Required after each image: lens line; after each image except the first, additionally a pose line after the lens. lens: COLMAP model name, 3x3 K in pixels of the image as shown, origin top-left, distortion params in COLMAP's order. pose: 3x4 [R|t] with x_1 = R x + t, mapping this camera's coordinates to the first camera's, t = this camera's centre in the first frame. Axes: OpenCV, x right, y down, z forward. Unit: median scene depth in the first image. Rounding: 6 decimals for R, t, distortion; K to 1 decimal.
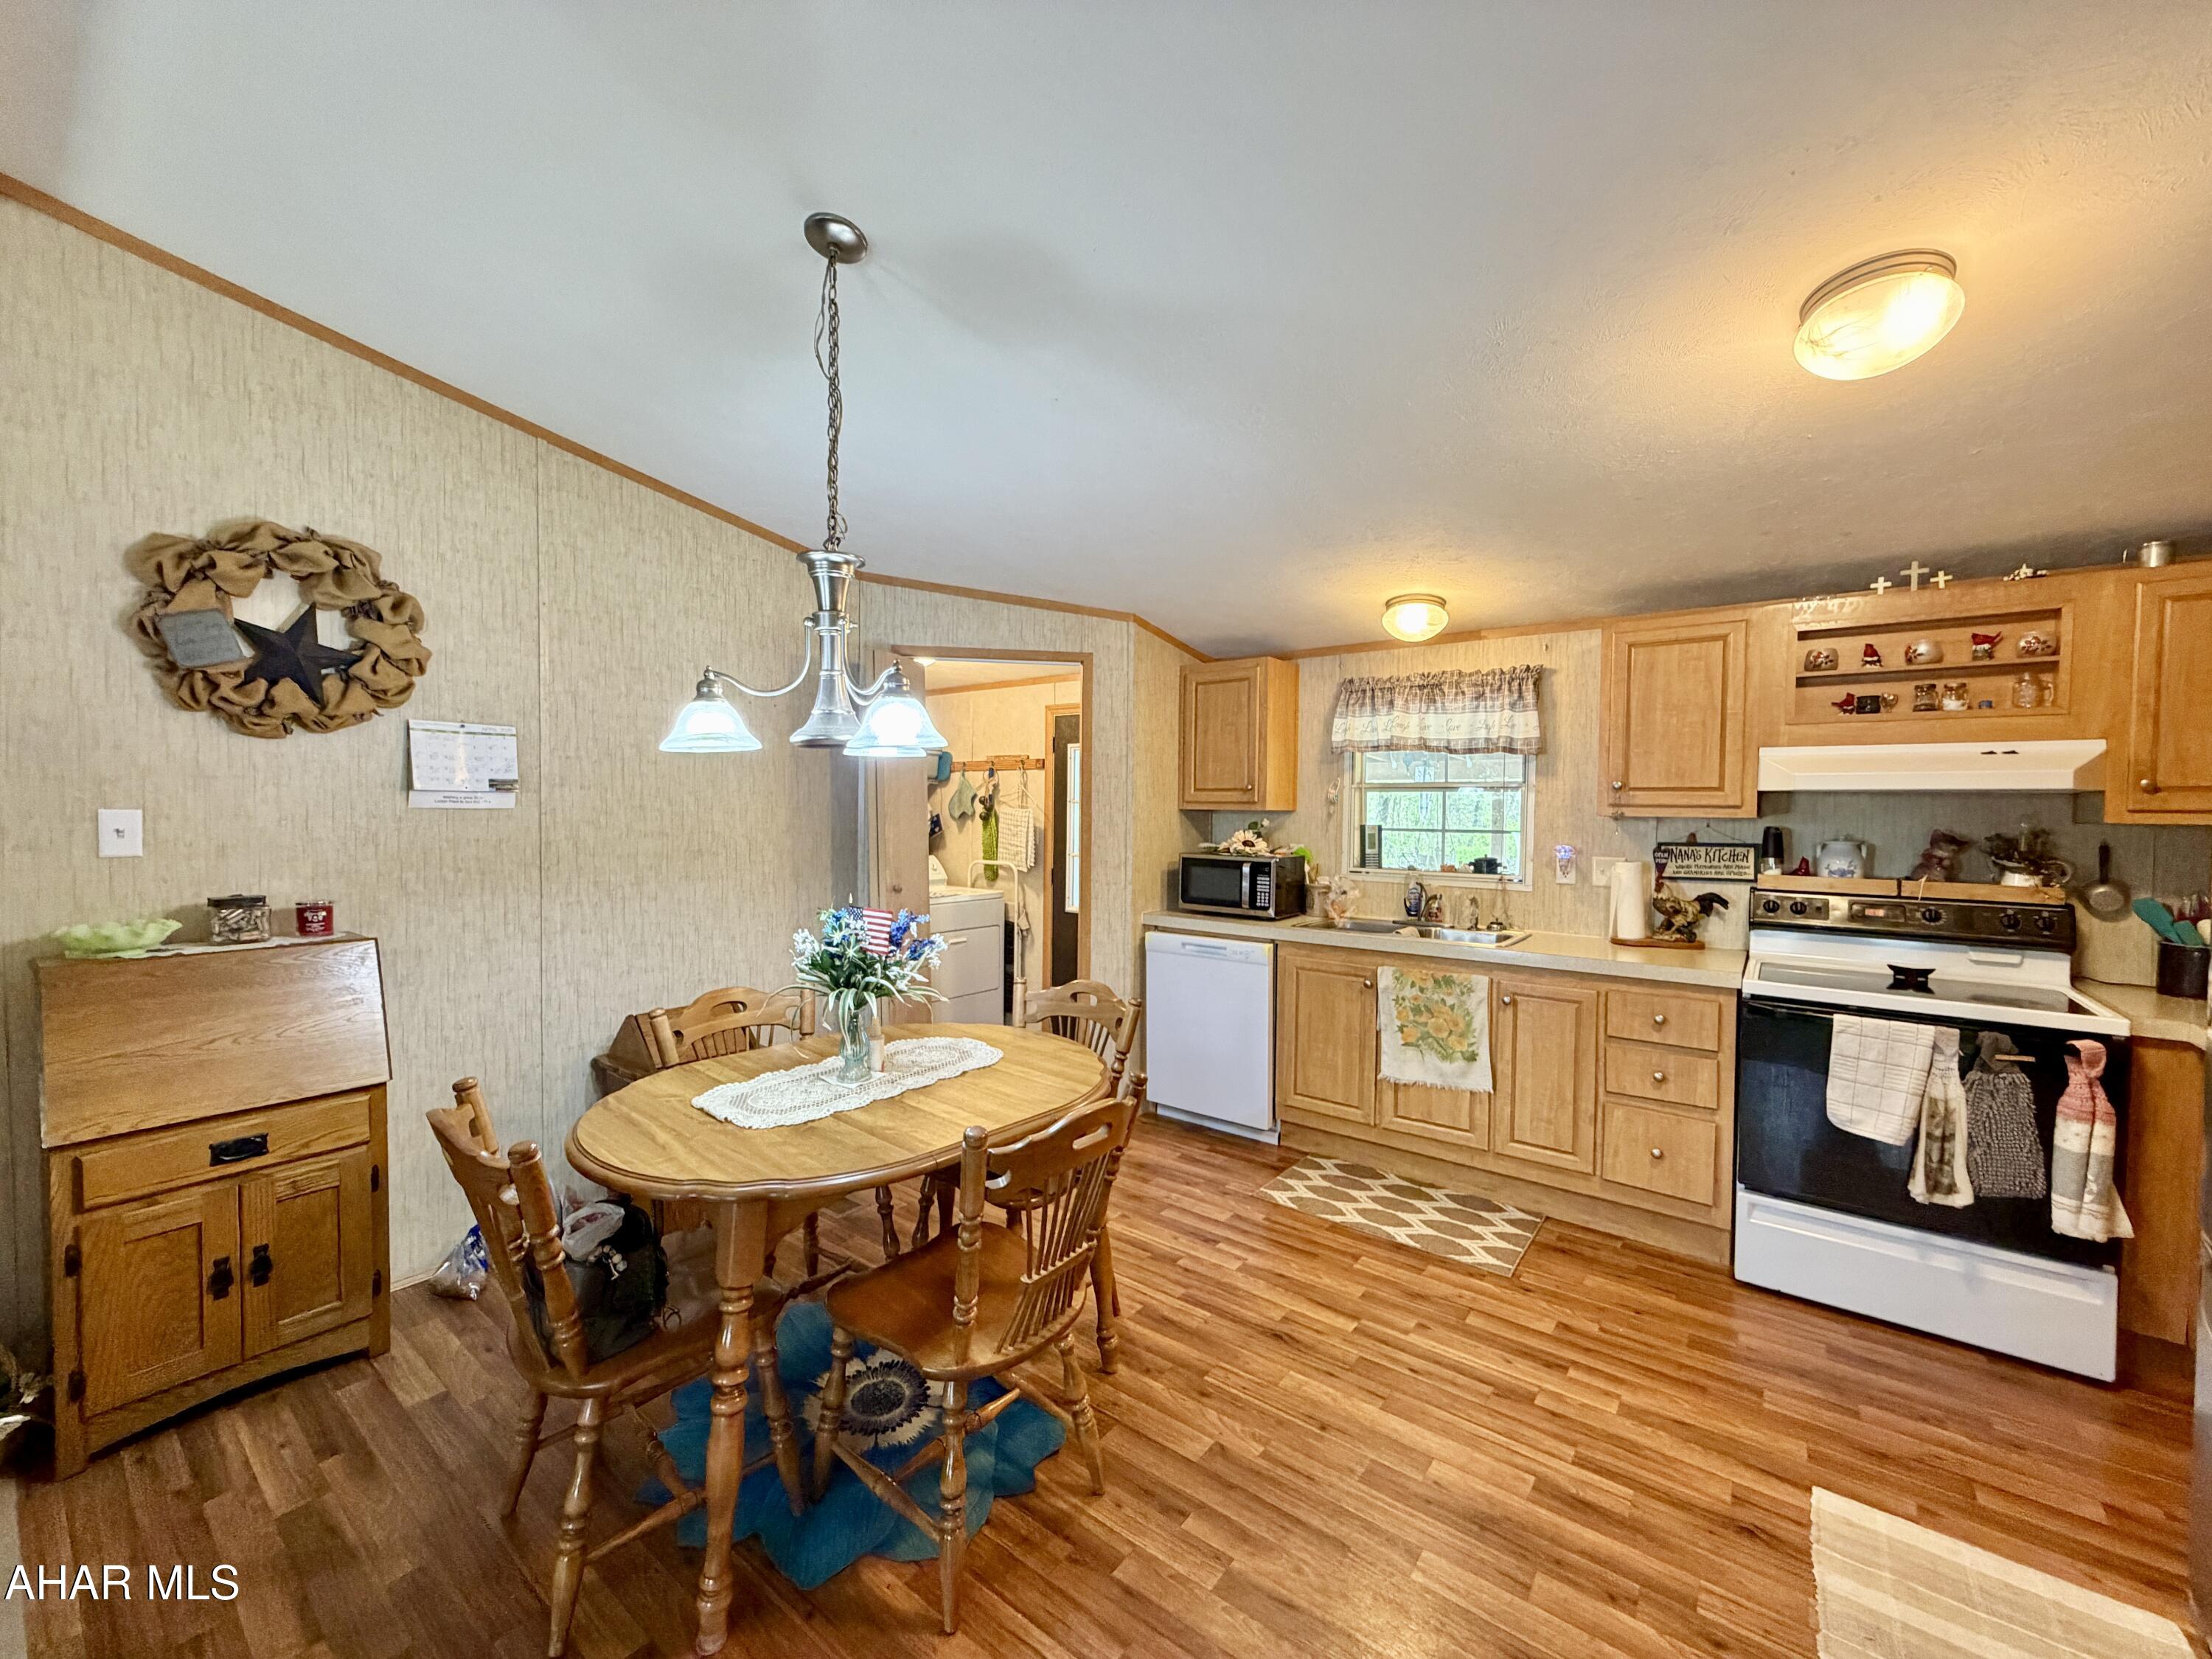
lens RADIAL K [[936.0, 0, 1112.2], [0, 936.0, 831.9], [0, 0, 1]] dist [0.002446, 0.000897]
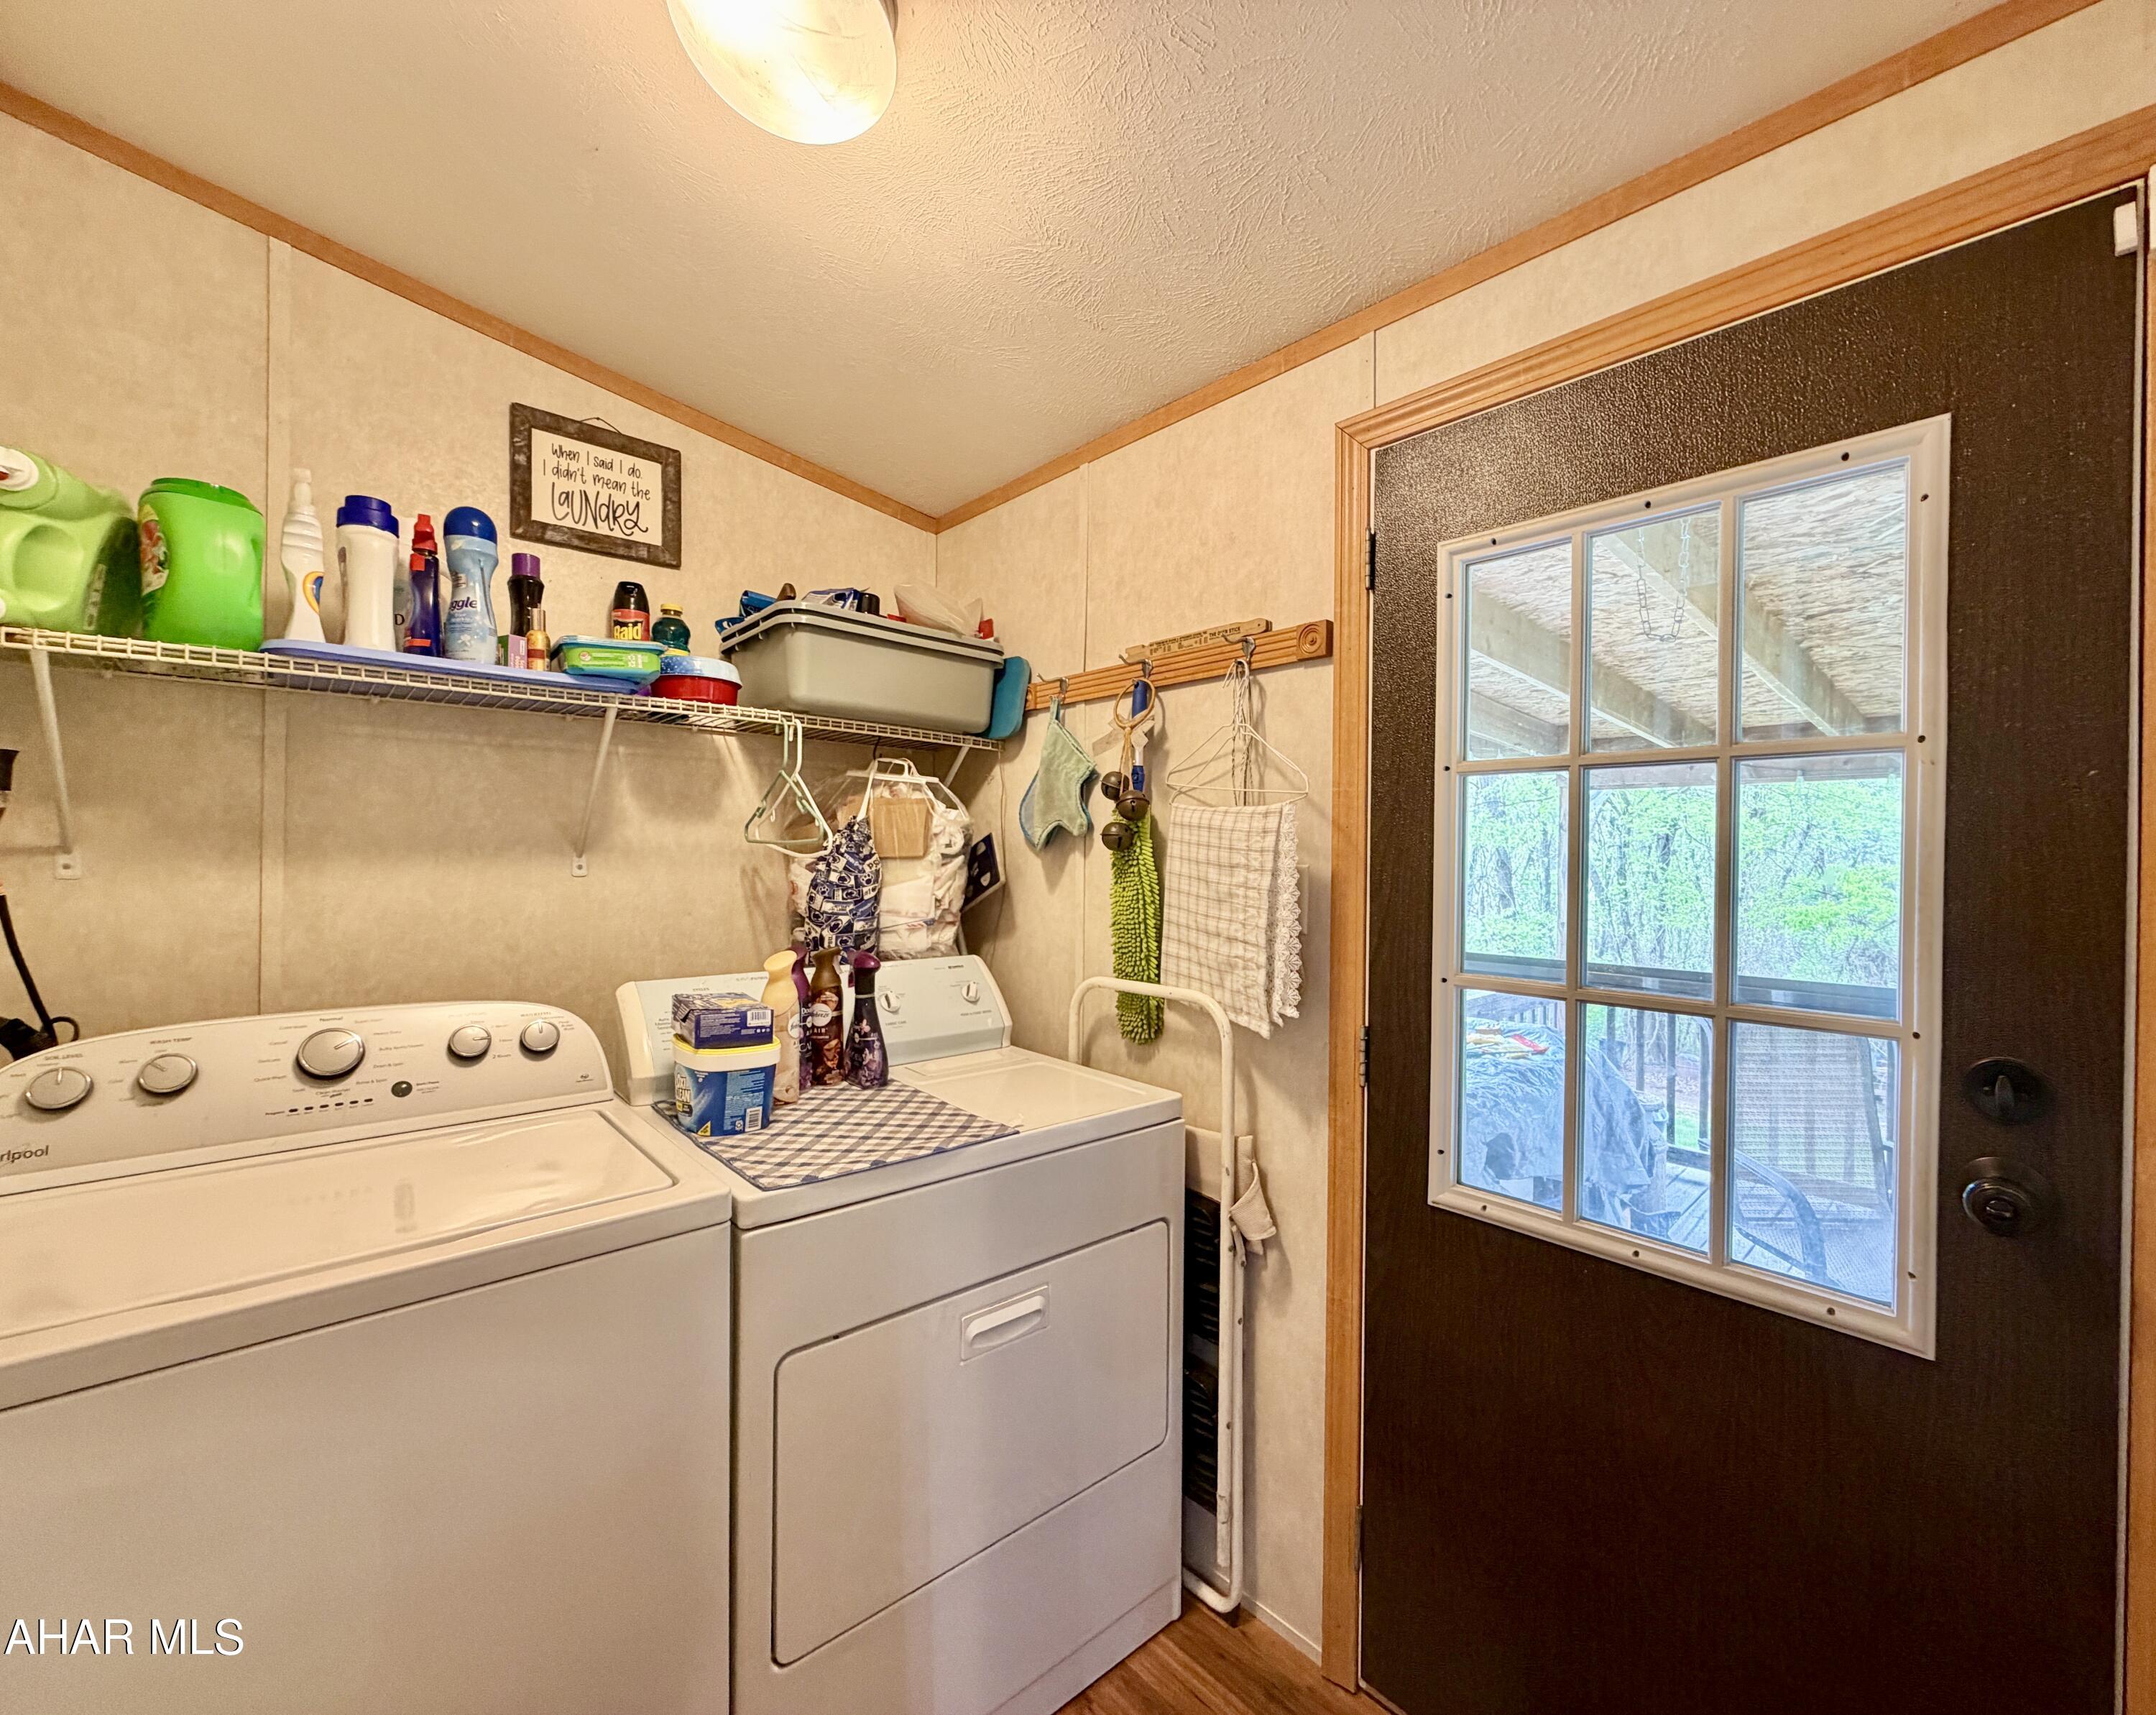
lens RADIAL K [[985.6, 0, 1078.3], [0, 985.6, 854.7], [0, 0, 1]] dist [0.004023, 0.000537]
pose [[0.979928, -0.003090, -0.199326, -0.084607], [-0.002440, 0.999619, -0.027492, -0.001747], [0.199335, 0.027426, 0.979547, 0.677018]]
